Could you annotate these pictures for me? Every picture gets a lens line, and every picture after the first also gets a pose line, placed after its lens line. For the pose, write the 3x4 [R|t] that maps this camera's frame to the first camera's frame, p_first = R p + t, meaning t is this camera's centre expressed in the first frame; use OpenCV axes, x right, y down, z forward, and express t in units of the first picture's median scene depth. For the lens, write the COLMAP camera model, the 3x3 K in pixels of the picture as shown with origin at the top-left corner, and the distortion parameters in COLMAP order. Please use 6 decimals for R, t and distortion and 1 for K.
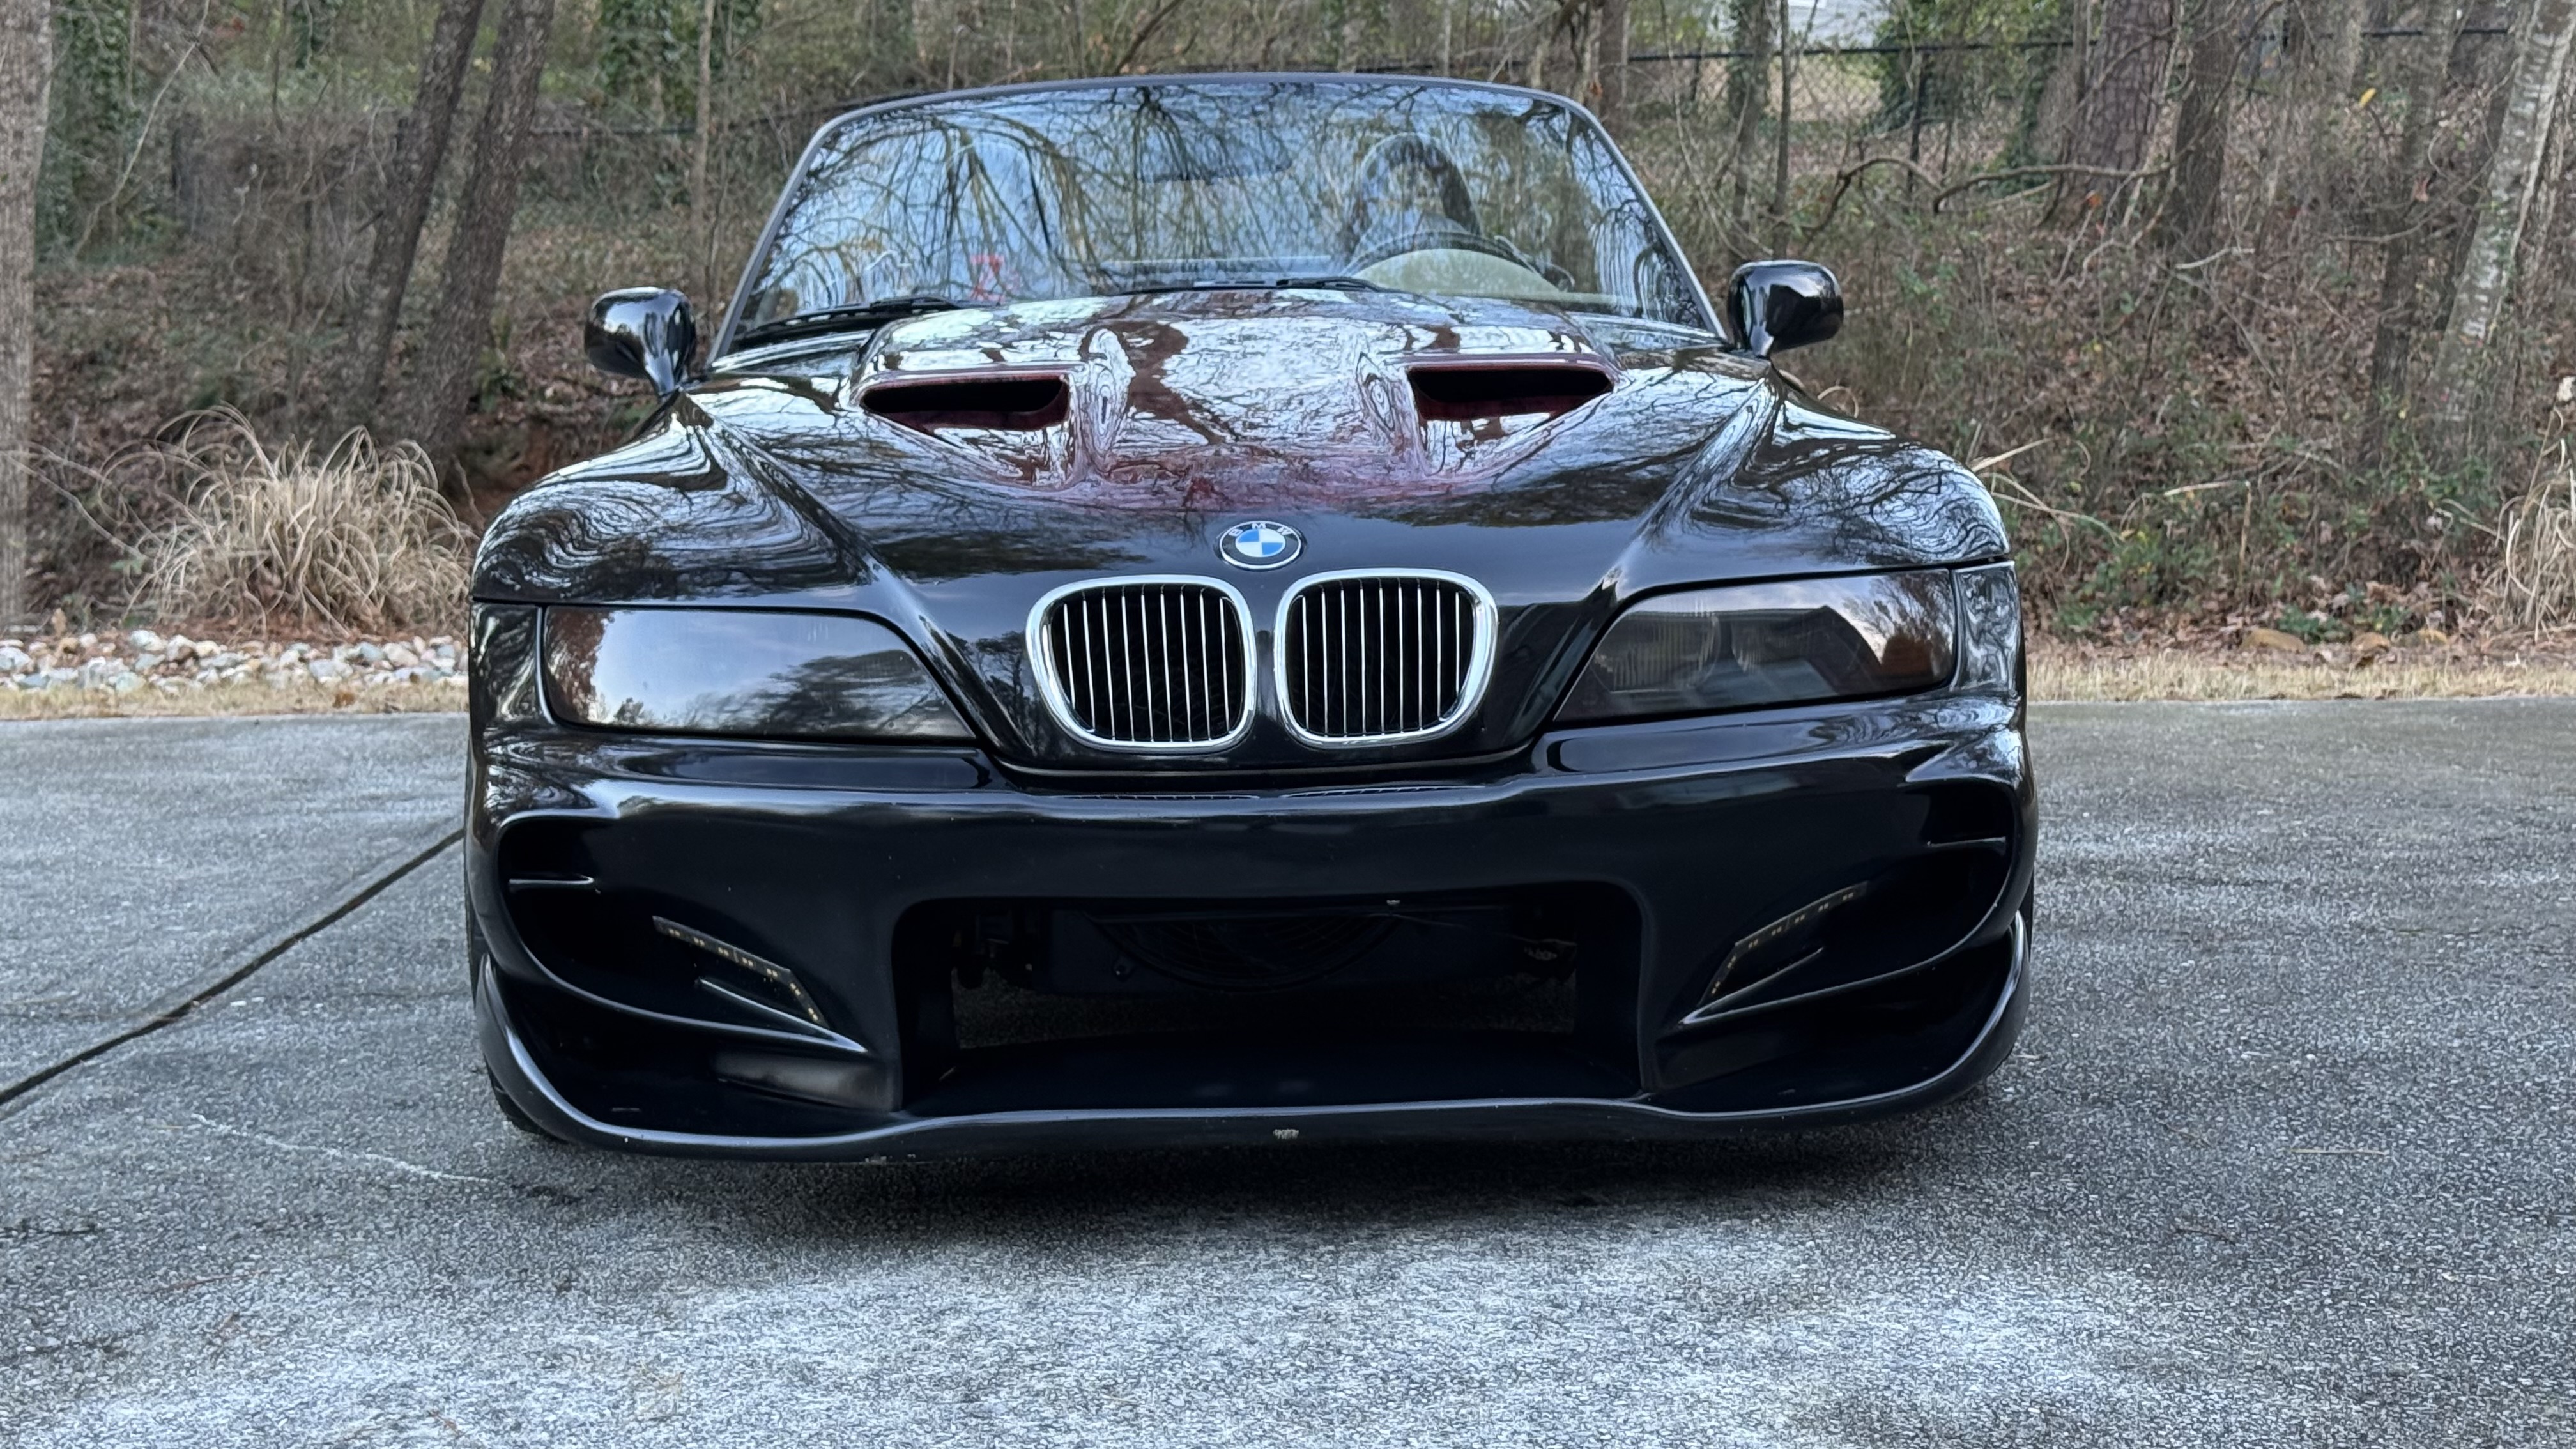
lens RADIAL K [[3622.0, 0, 1320.2], [0, 3622.0, 763.6], [0, 0, 1]] dist [0.127977, 0.000000]
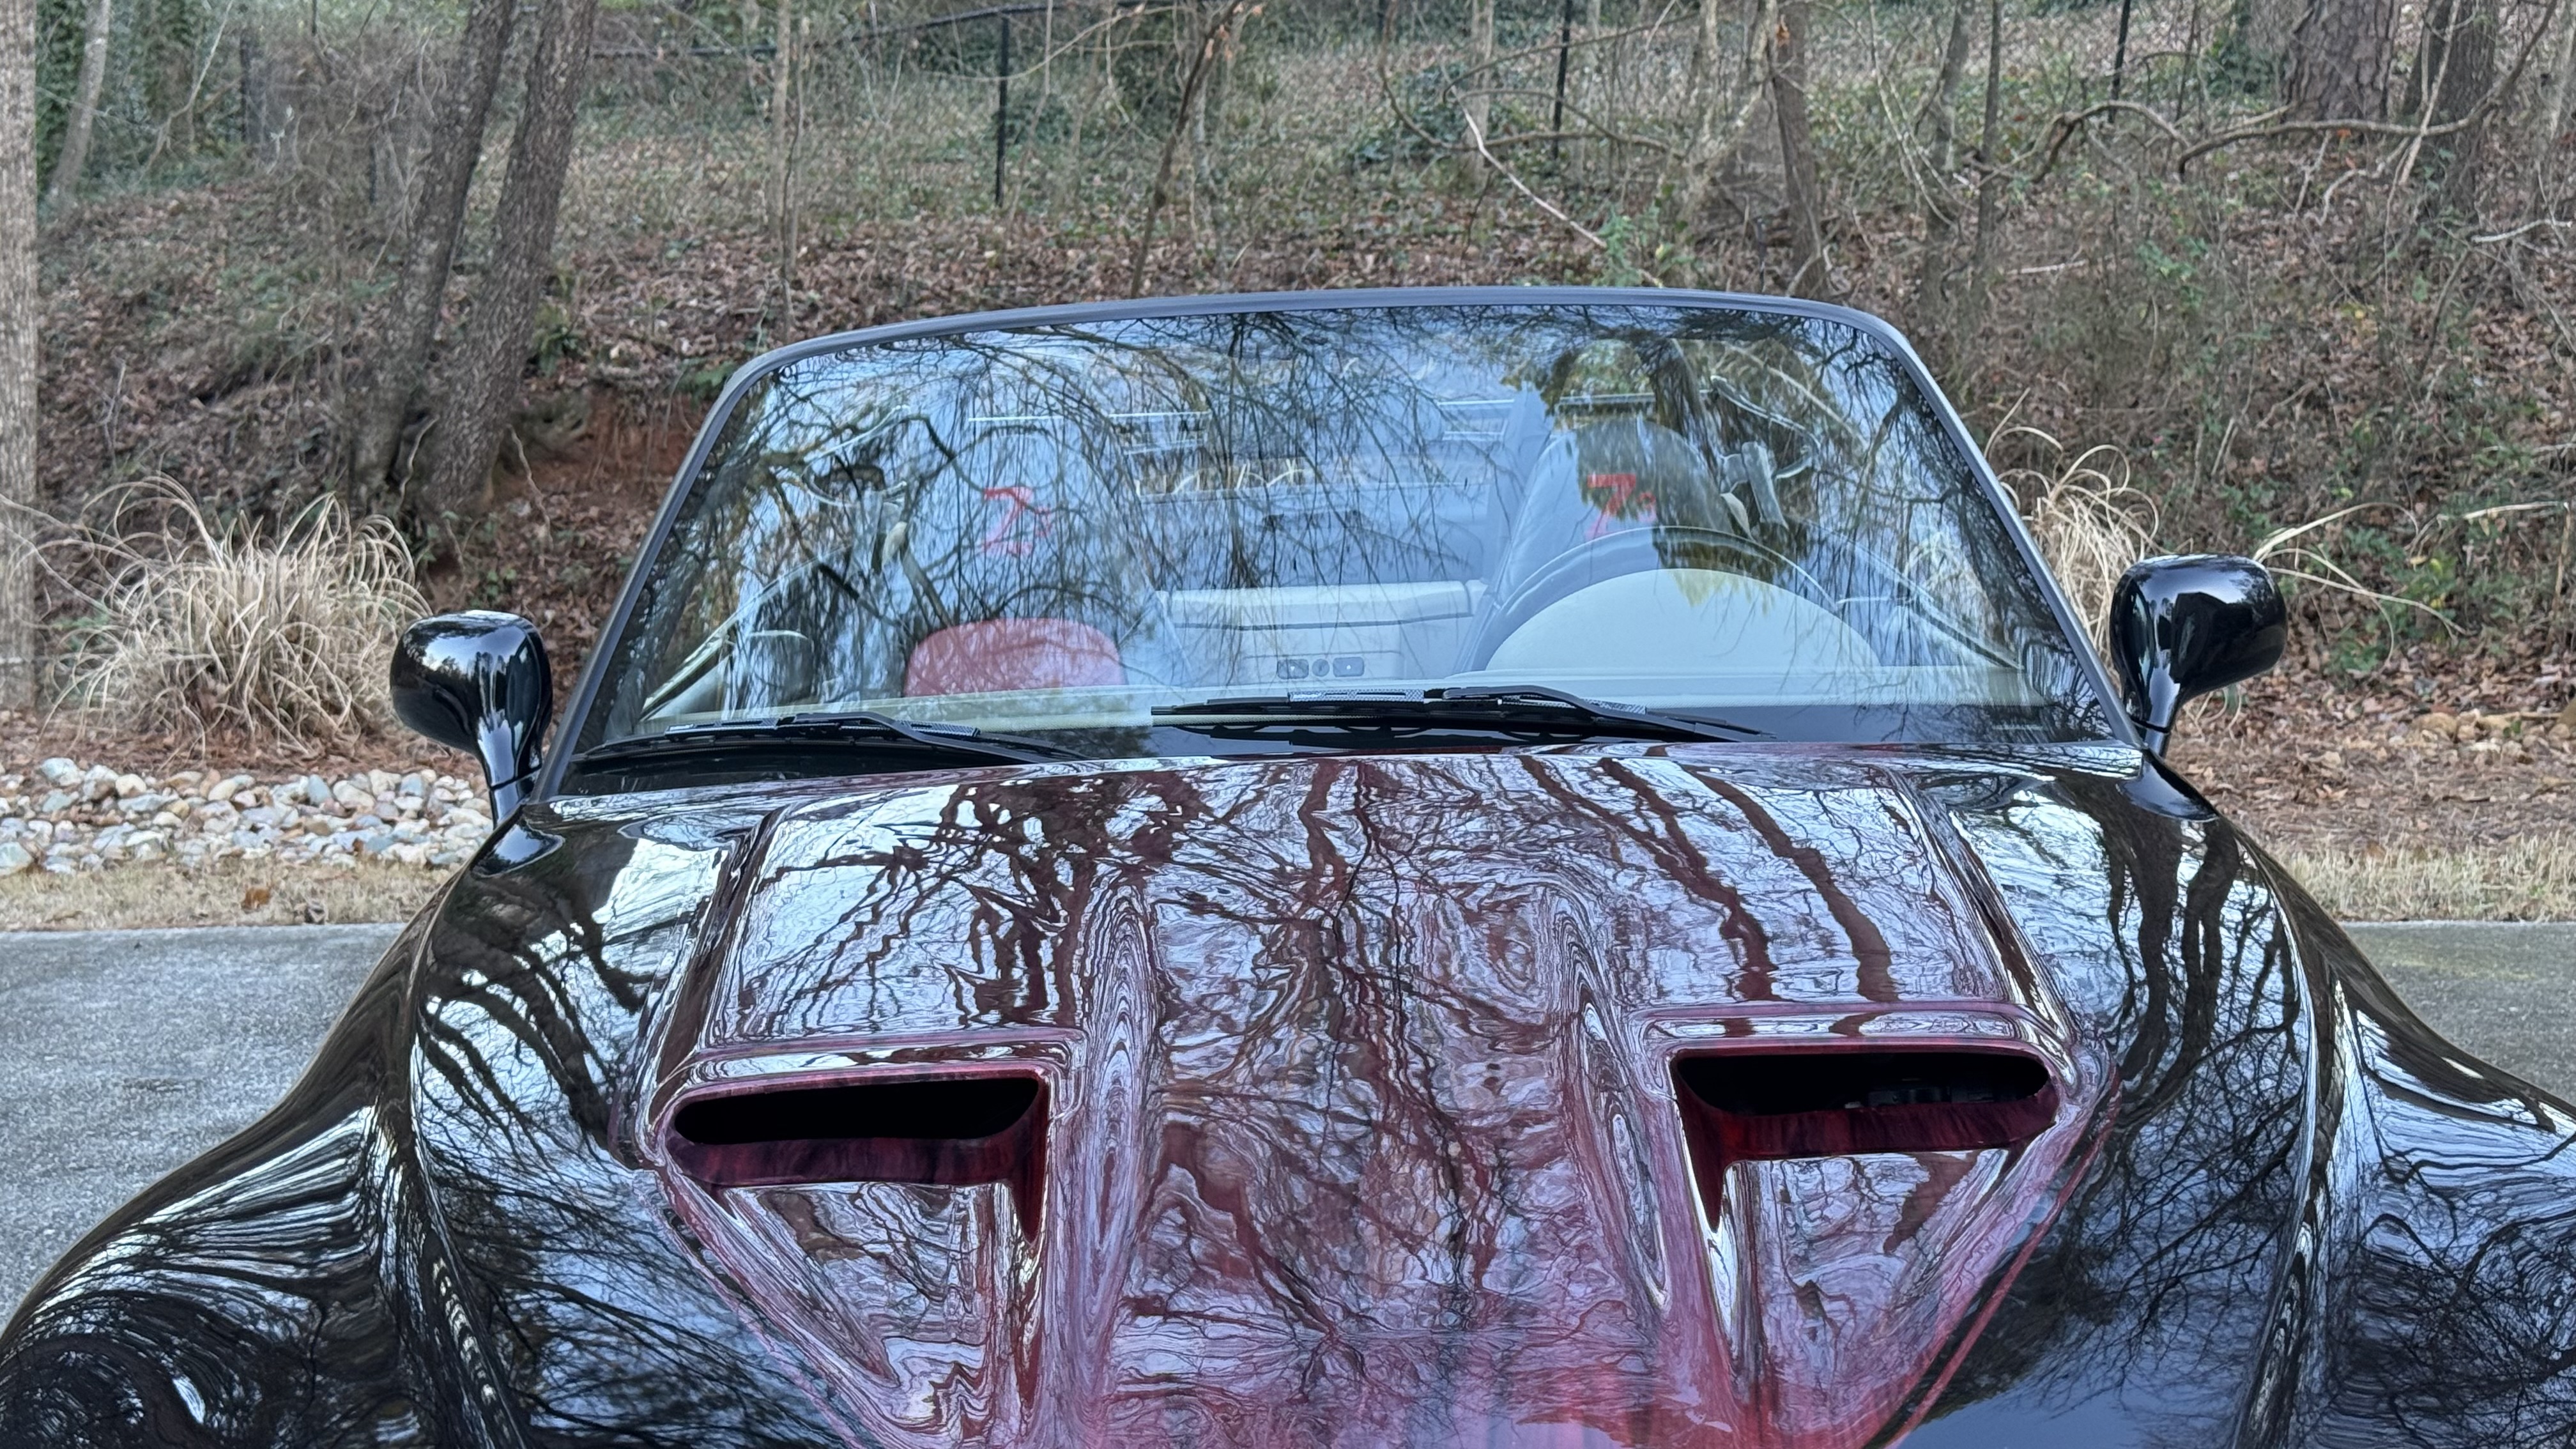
lens RADIAL K [[3622.0, 0, 1296.1], [0, 3622.0, 741.6], [0, 0, 1]] dist [0.127977, 0.000000]
pose [[0.999064, -0.001898, -0.043207, -0.004102], [0.003418, 0.999377, 0.035130, -0.083600], [0.043114, -0.035245, 0.998448, 0.218104]]
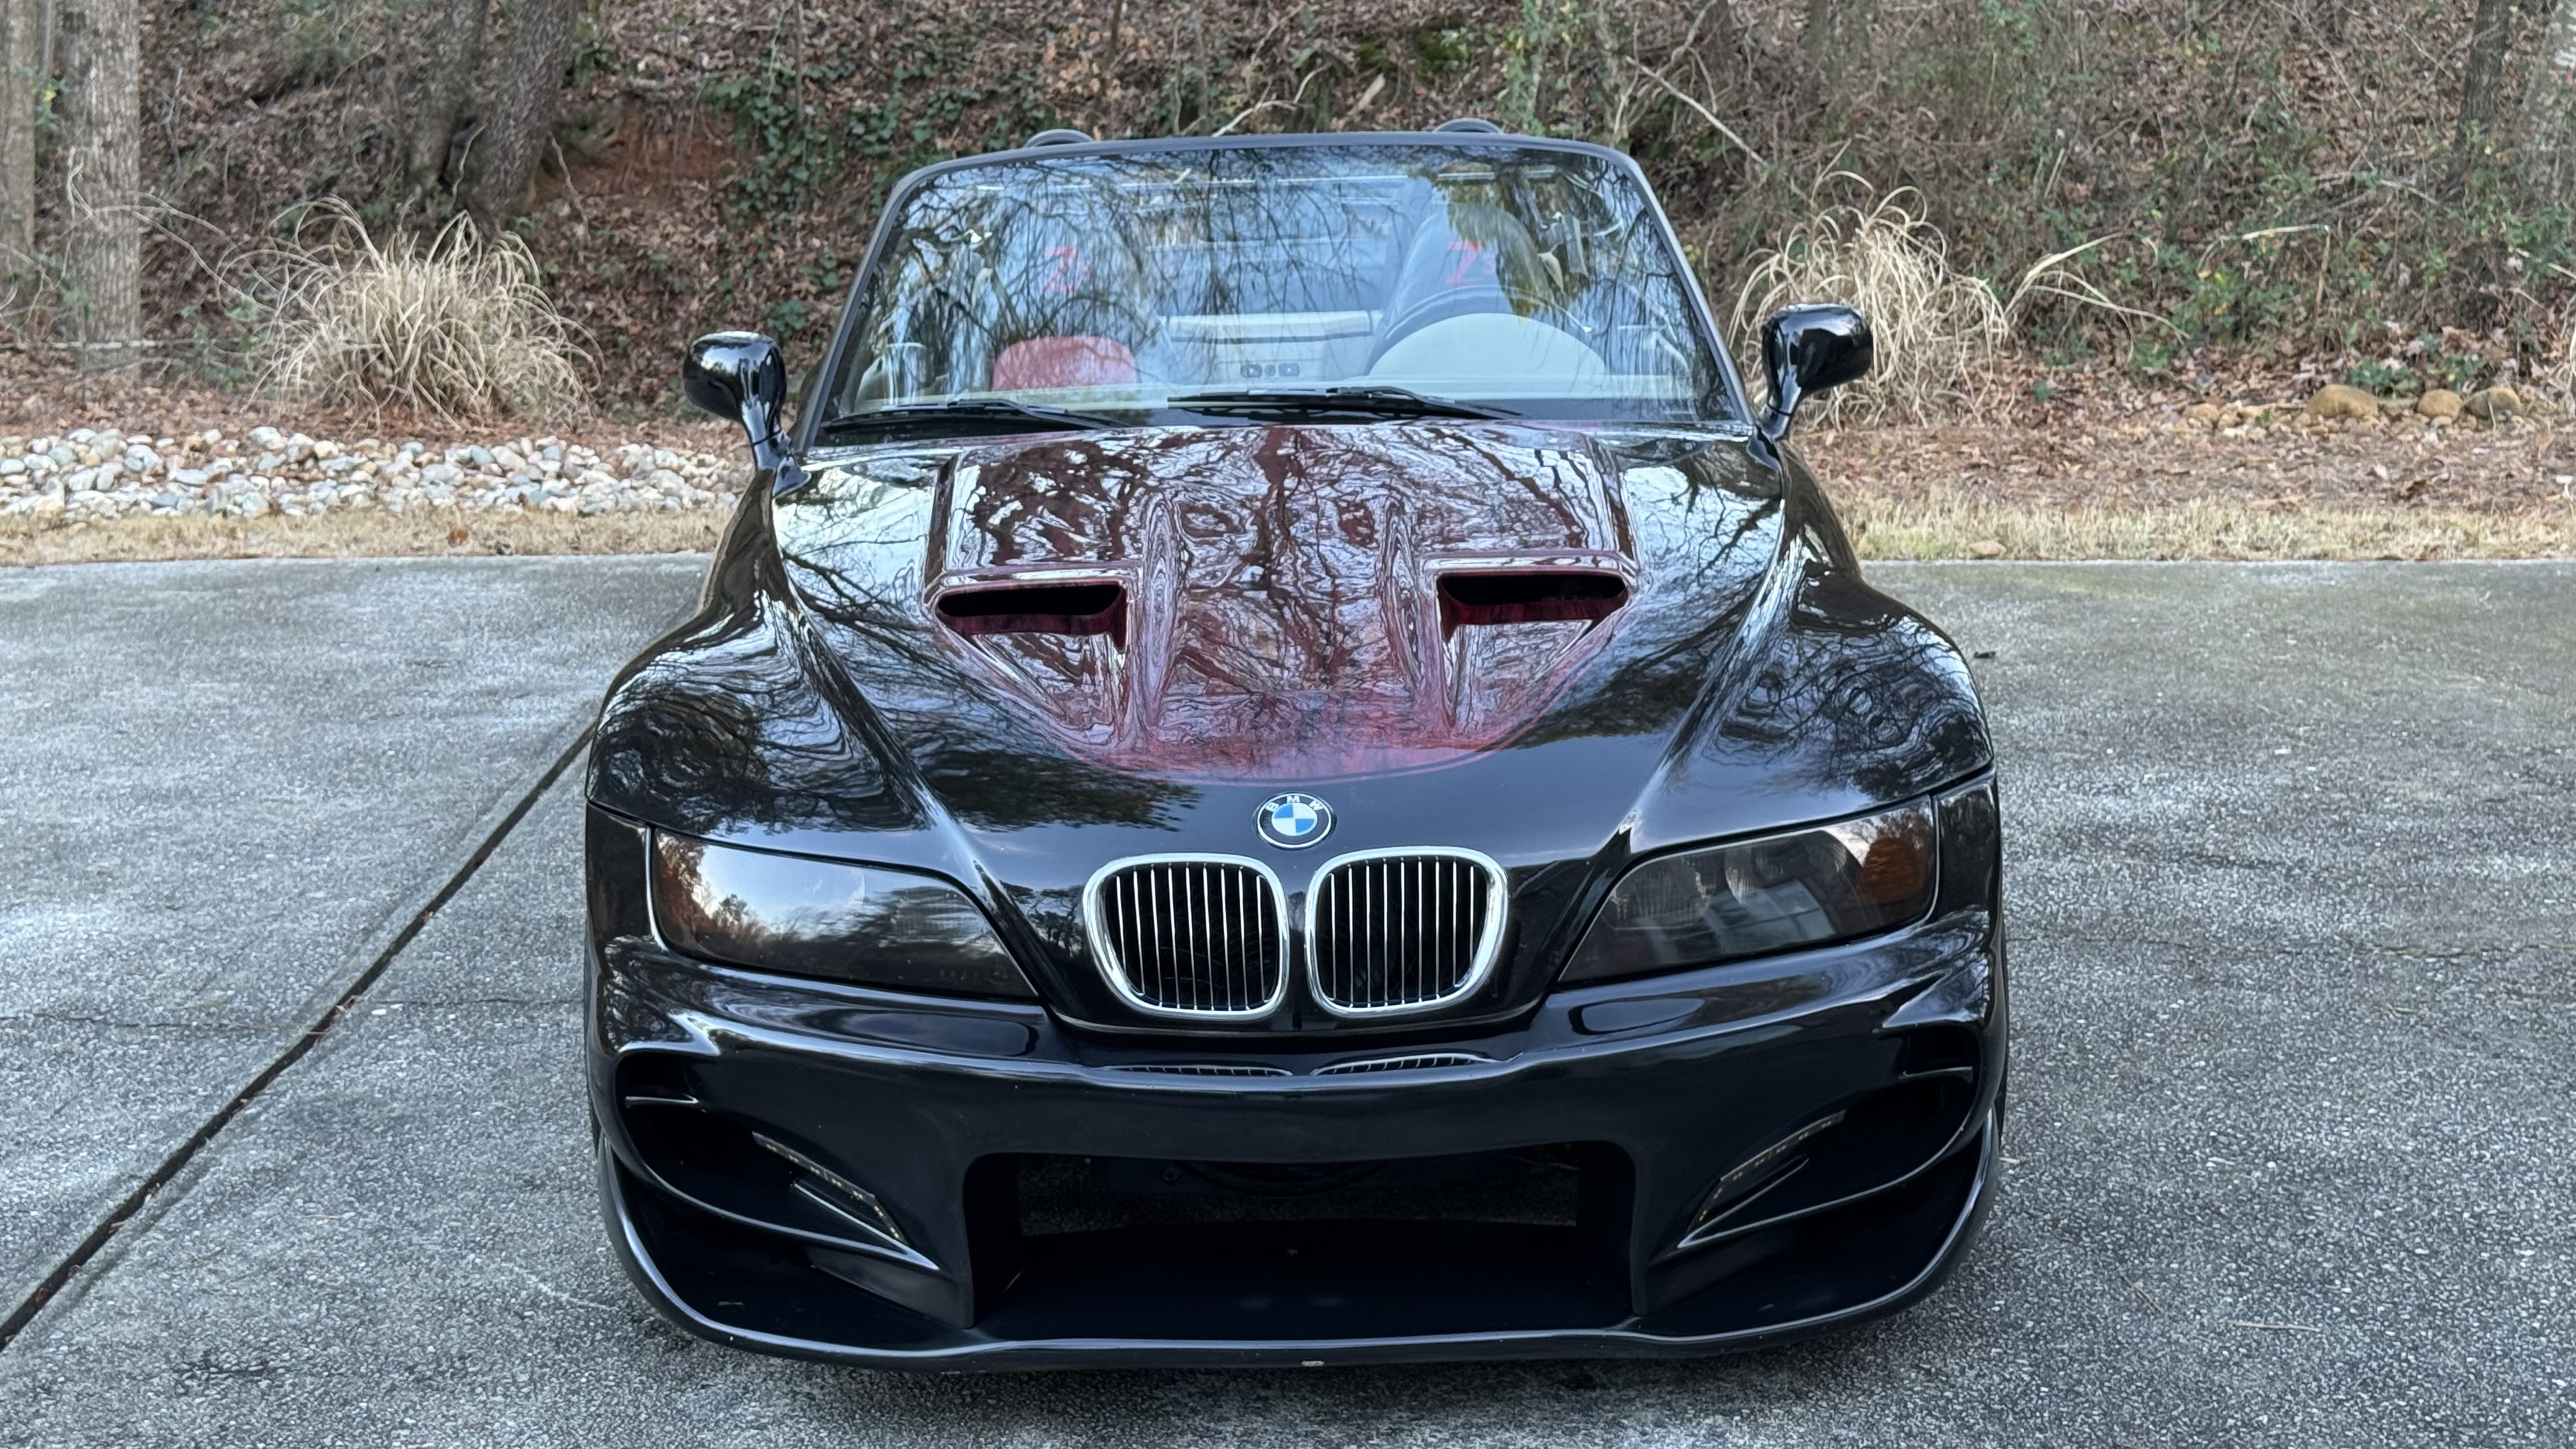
lens RADIAL K [[3622.0, 0, 1283.7], [0, 3622.0, 725.8], [0, 0, 1]] dist [0.127977, 0.000000]
pose [[0.999327, 0.007540, -0.035909, 0.008190], [-0.003298, 0.993153, 0.116772, -0.090972], [0.036544, -0.116575, 0.992509, -0.038625]]
